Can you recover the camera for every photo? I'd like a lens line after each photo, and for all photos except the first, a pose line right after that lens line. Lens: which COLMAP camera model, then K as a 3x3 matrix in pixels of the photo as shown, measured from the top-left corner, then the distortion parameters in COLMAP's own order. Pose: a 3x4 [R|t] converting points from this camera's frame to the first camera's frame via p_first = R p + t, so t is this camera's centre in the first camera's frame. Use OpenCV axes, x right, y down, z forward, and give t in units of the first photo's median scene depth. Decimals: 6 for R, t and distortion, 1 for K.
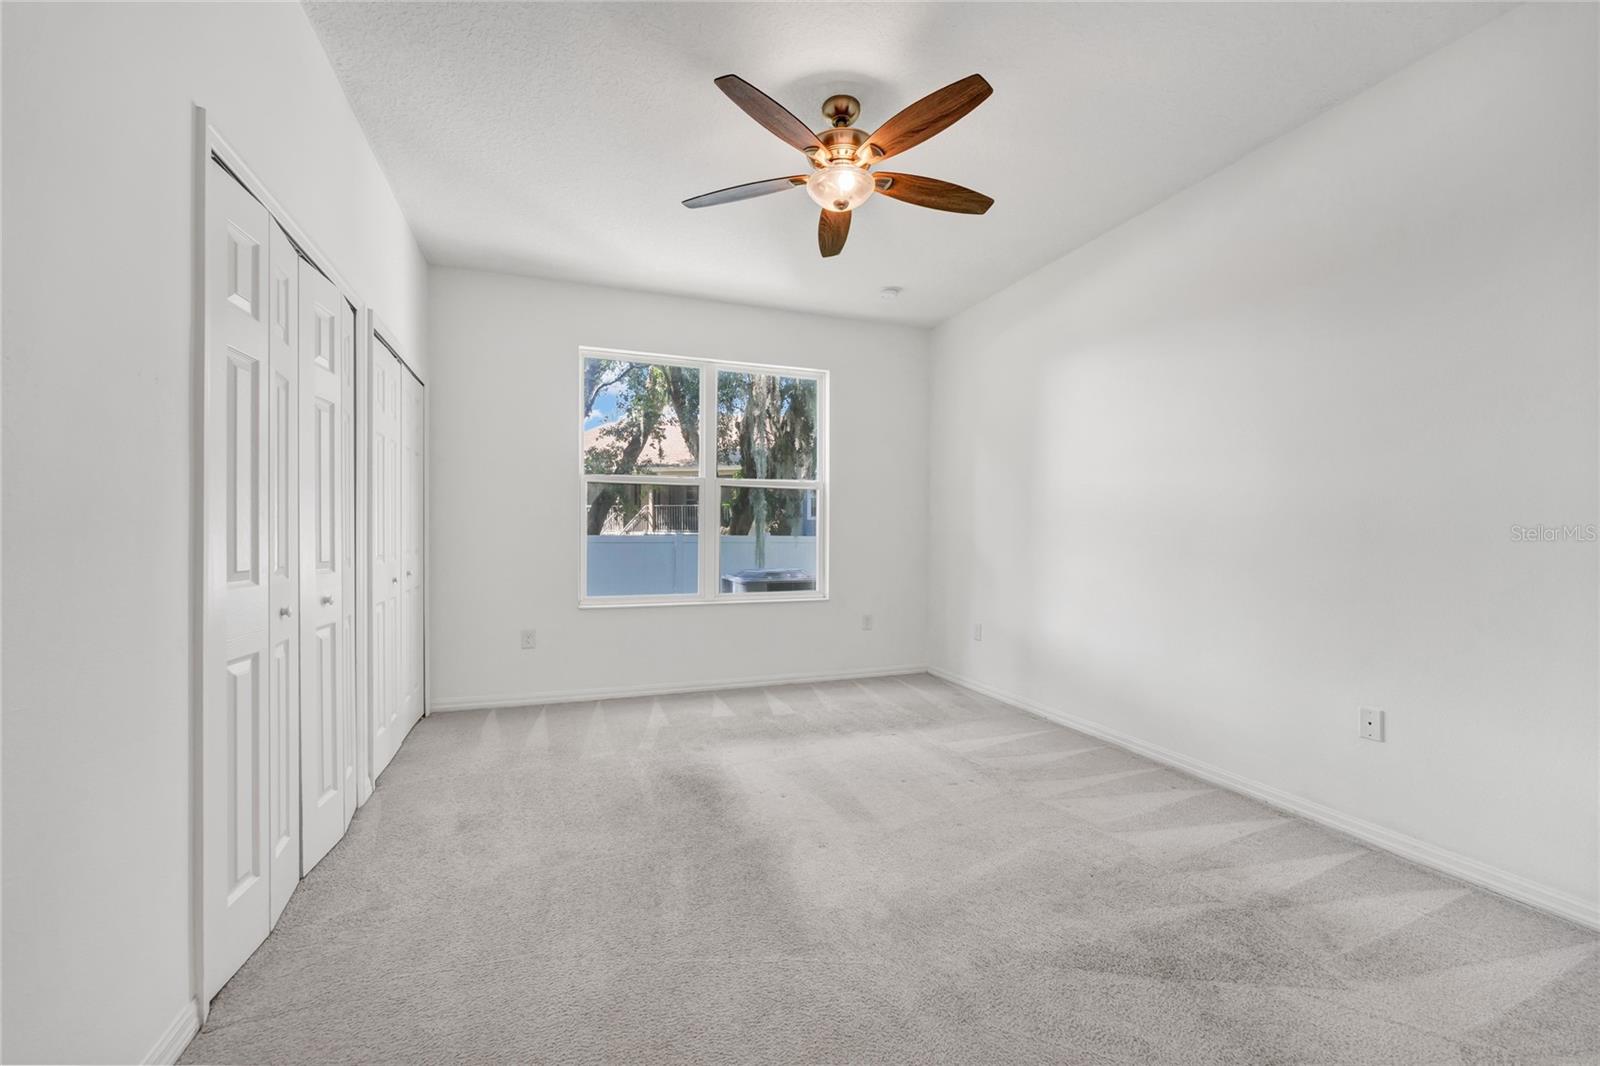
lens RADIAL K [[669.2, 0, 800.0], [0, 669.2, 533.0], [0, 0, 1]] dist [-0.001070, -0.000326]
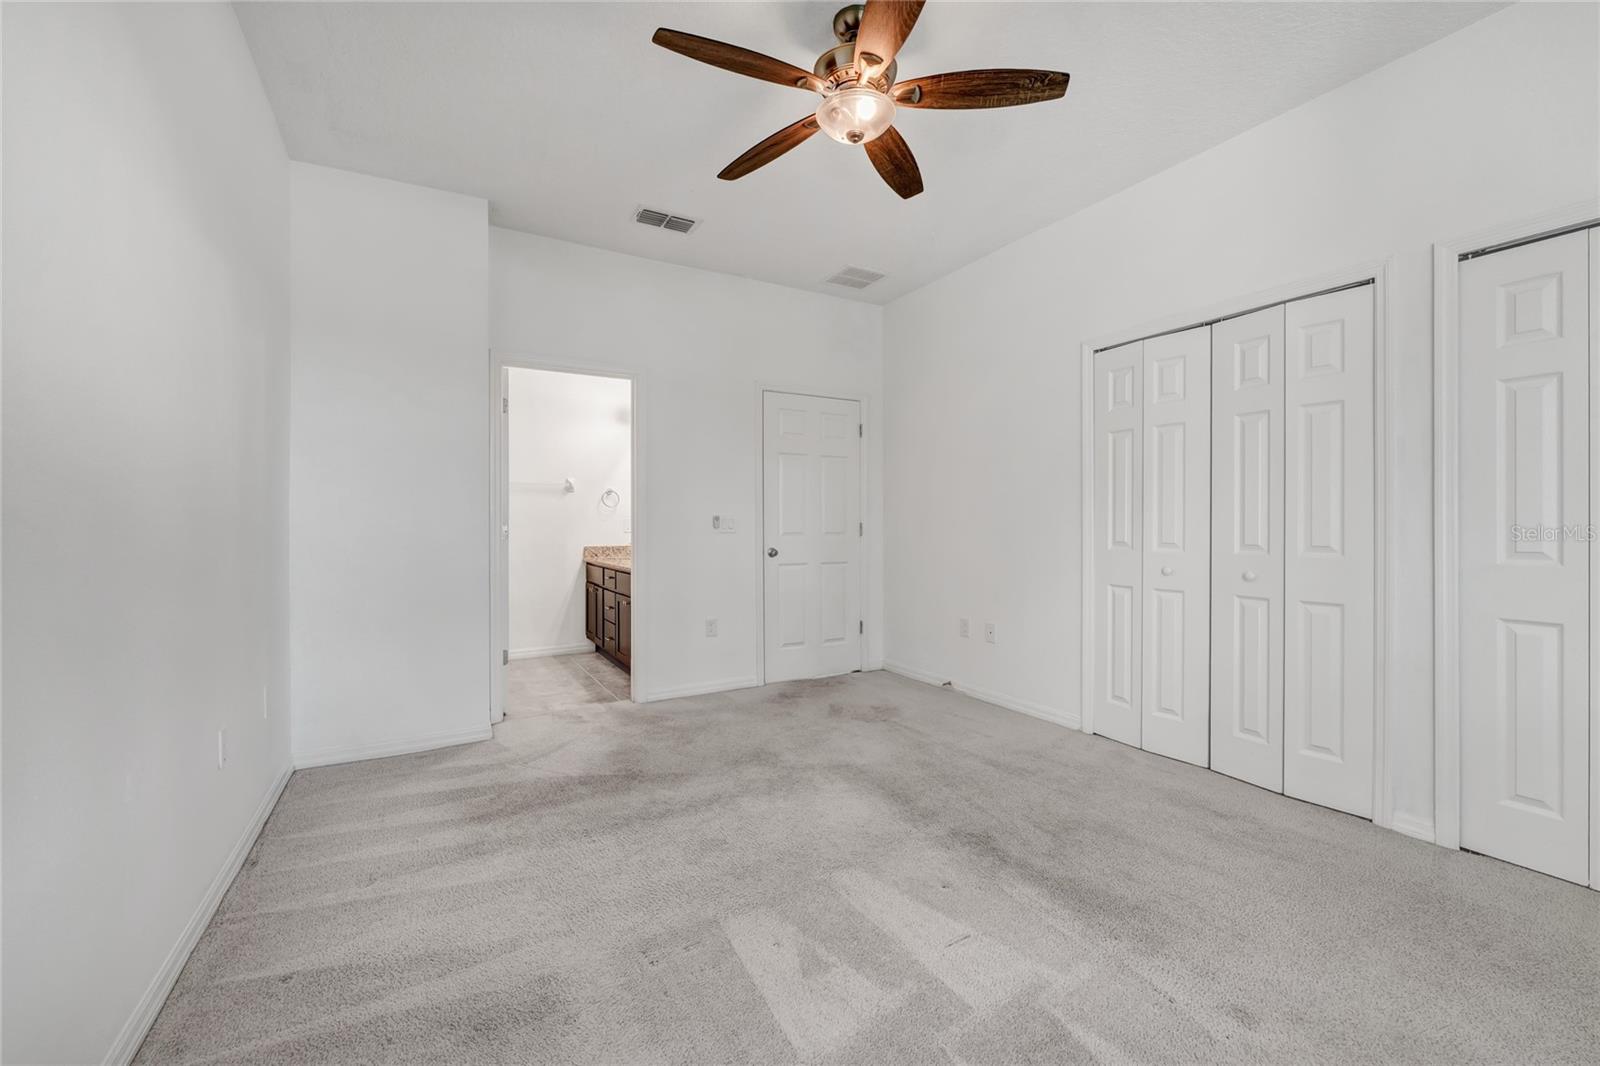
lens RADIAL K [[669.2, 0, 800.0], [0, 669.2, 533.0], [0, 0, 1]] dist [-0.001070, -0.000326]
pose [[-0.986560, 0.001465, -0.163393, 0.320094], [-0.000222, 0.999947, 0.010305, 0.006733], [0.163399, 0.010203, -0.986507, 2.189958]]
